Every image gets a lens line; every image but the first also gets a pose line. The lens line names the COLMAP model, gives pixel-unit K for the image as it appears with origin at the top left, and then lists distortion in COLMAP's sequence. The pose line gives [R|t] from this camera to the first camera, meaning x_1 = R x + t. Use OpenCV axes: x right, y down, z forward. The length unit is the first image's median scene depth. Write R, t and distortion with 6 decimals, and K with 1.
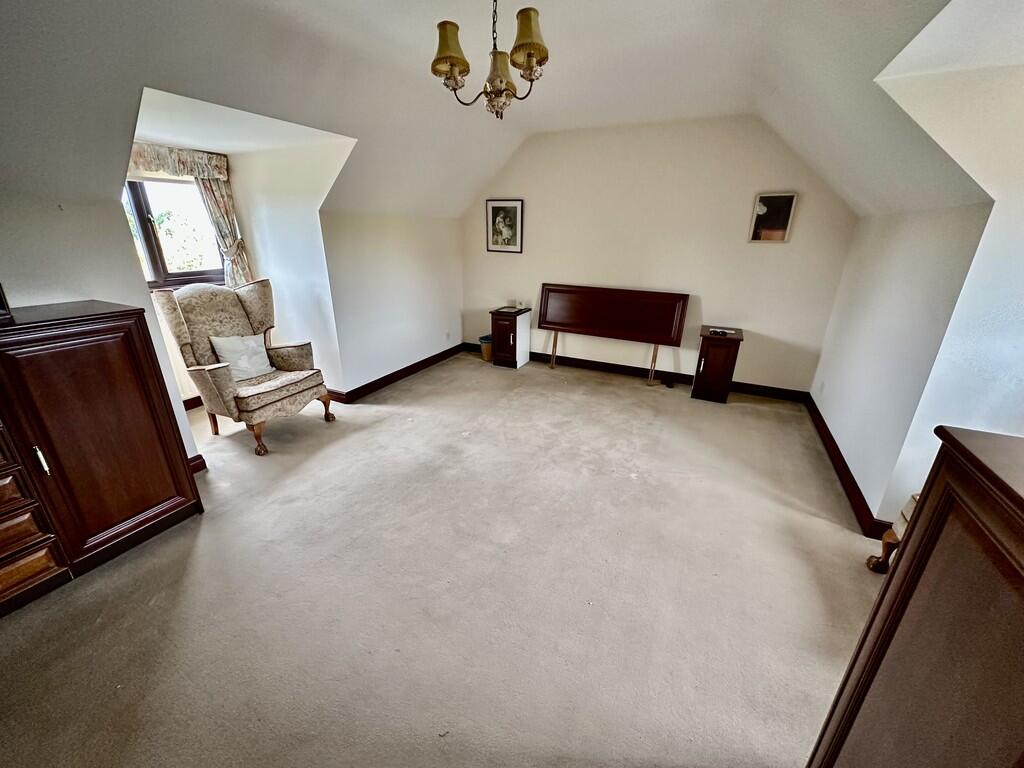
lens RADIAL K [[403.0, 0, 513.5], [0, 403.0, 384.3], [0, 0, 1]] dist [-0.011696, 0.002134]
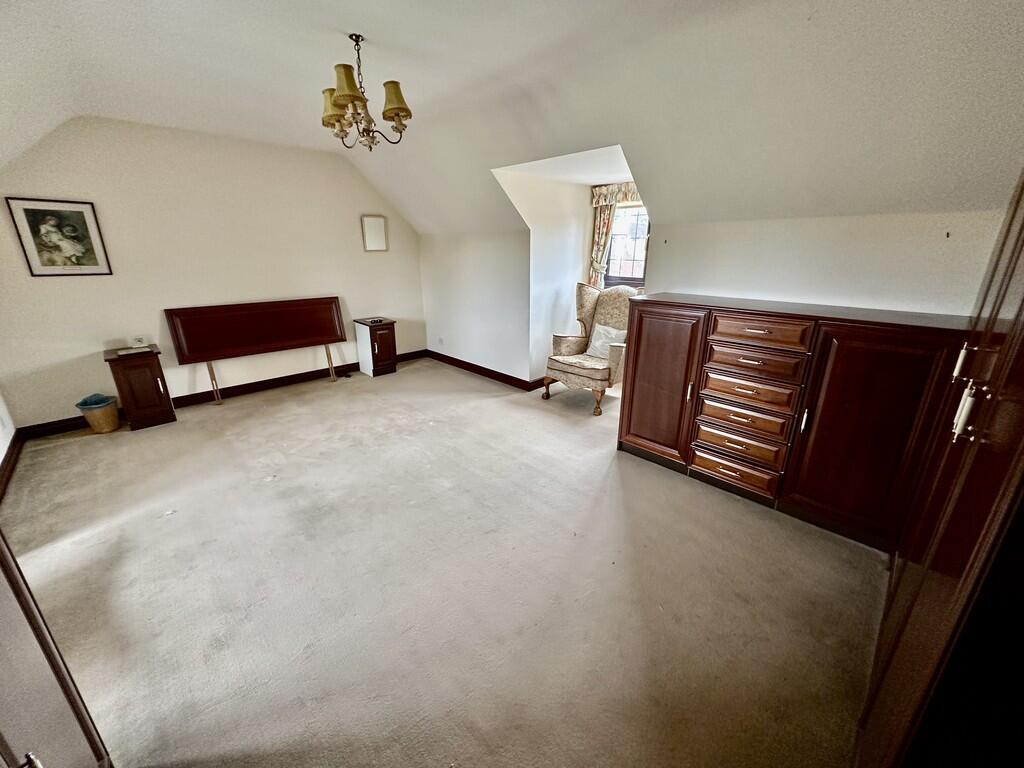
lens RADIAL K [[403.0, 0, 512.4], [0, 403.0, 380.1], [0, 0, 1]] dist [-0.011696, 0.002134]
pose [[0.343220, -0.304593, 0.888495, -0.492023], [0.337149, 0.922867, 0.186137, -0.042369], [-0.876659, 0.235669, 0.419439, 0.111831]]
